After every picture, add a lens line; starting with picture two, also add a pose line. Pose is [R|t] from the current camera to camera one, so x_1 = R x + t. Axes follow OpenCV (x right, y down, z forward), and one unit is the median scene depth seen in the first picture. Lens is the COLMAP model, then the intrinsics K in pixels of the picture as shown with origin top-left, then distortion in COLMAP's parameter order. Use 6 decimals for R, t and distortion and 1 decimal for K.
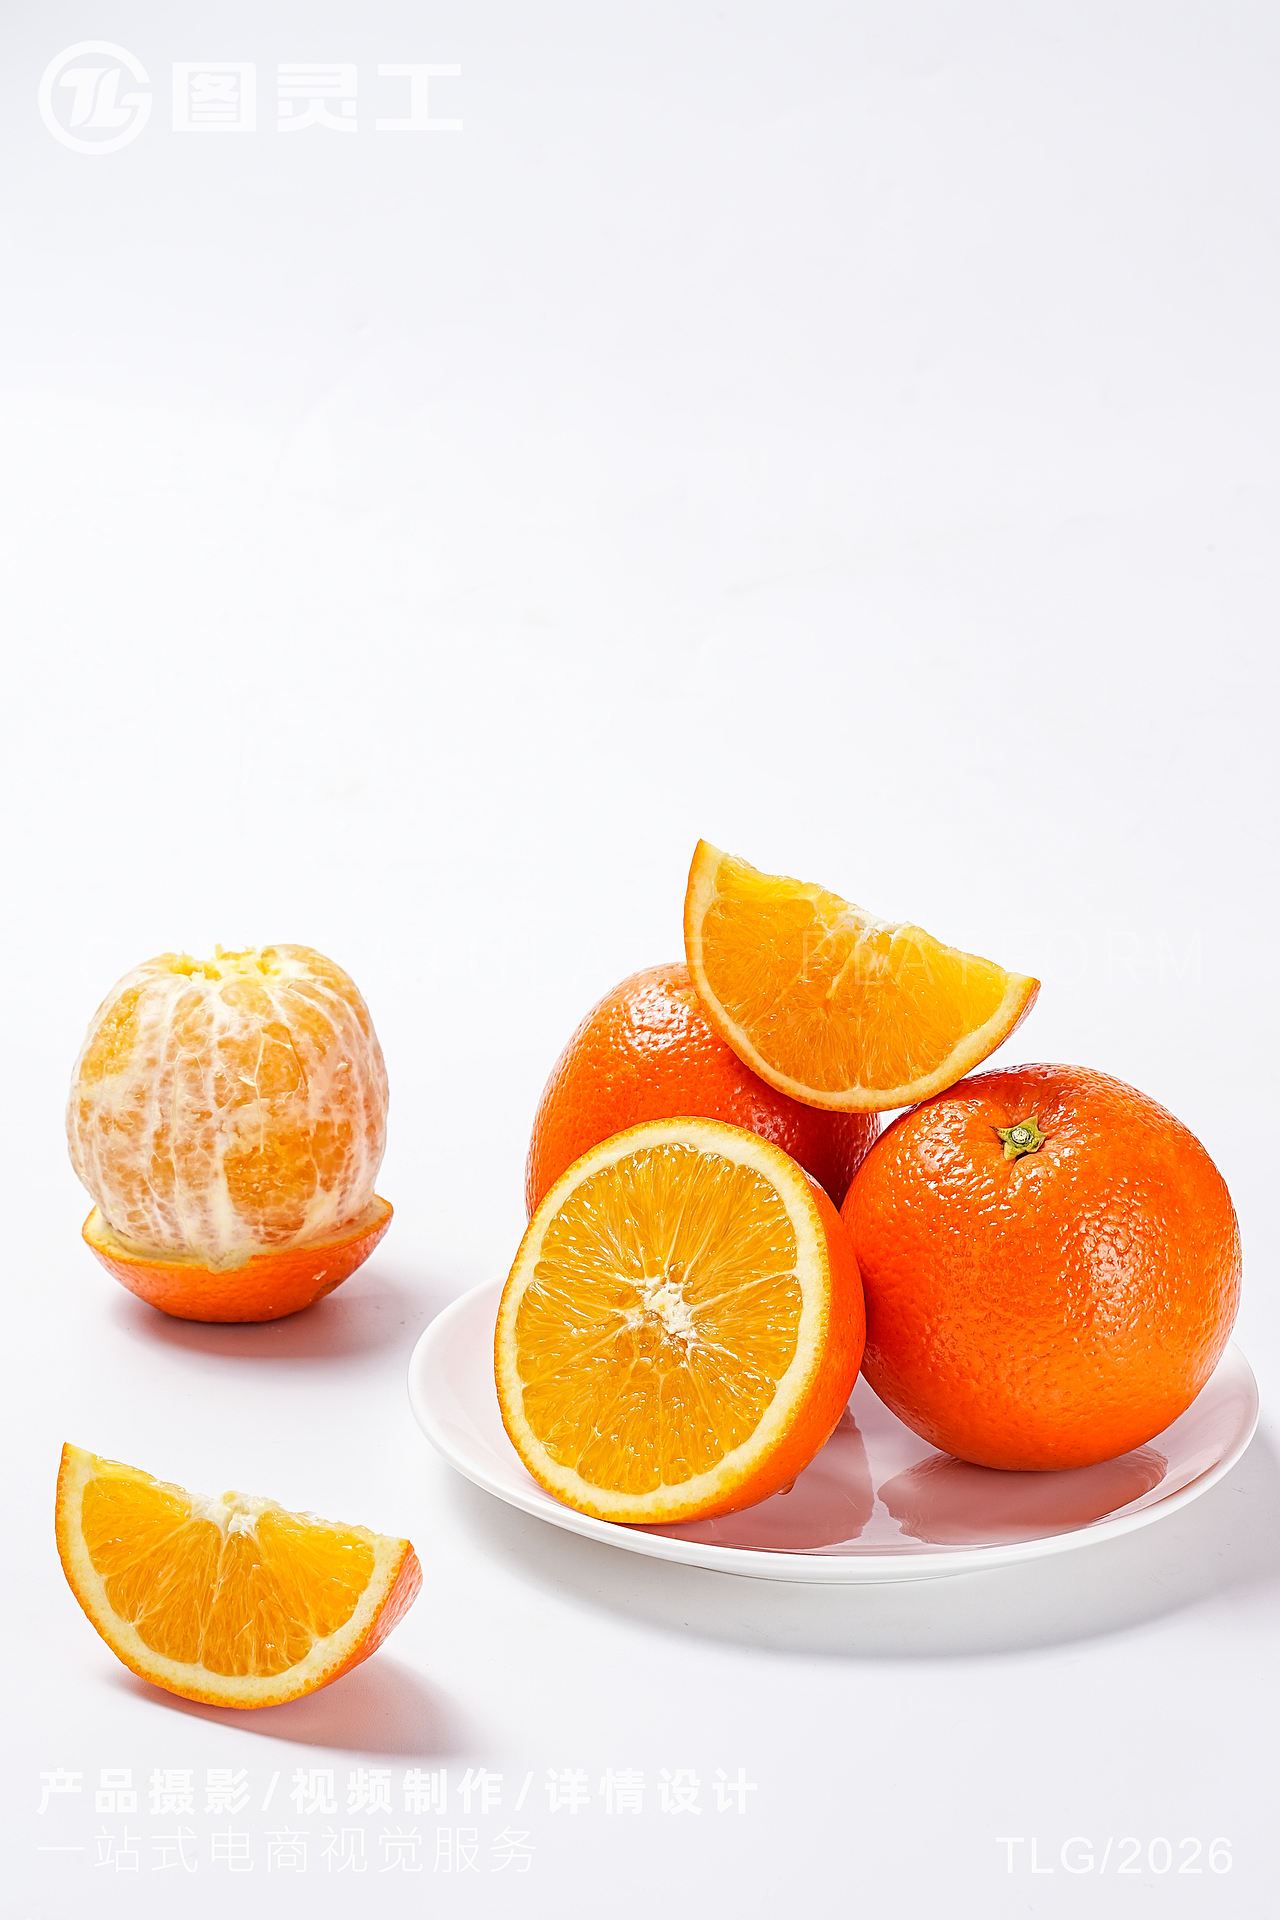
lens RADIAL K [[4723.3, 0, 642.9], [0, 4723.3, 962.4], [0, 0, 1]] dist [0.456512, 0.000000]
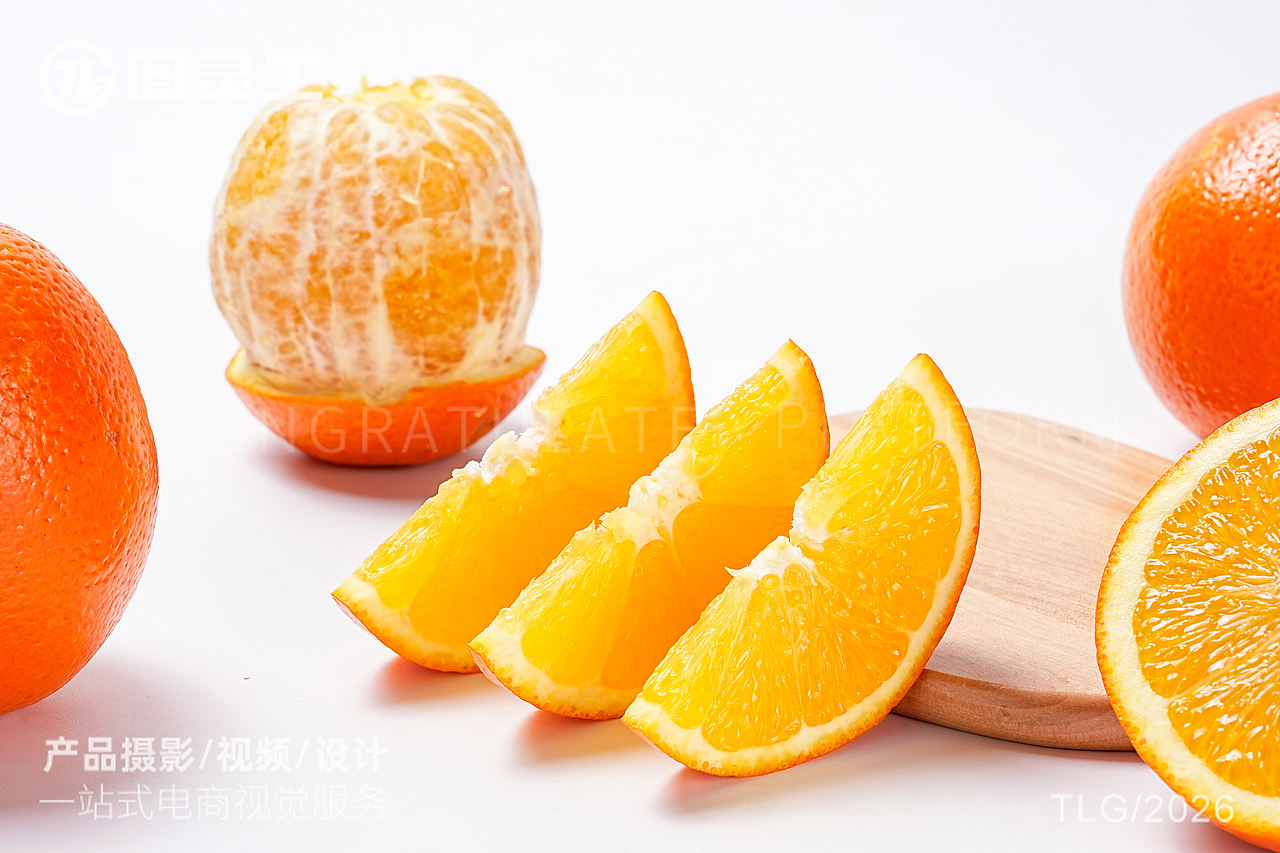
lens RADIAL K [[3148.8, 0, 637.0], [0, 3148.8, 418.2], [0, 0, 1]] dist [0.456512, 0.000000]
pose [[0.998304, -0.003657, 0.058106, -0.074047], [0.004465, 0.999895, -0.013780, 0.076780], [-0.058049, 0.014016, 0.998215, 0.365126]]
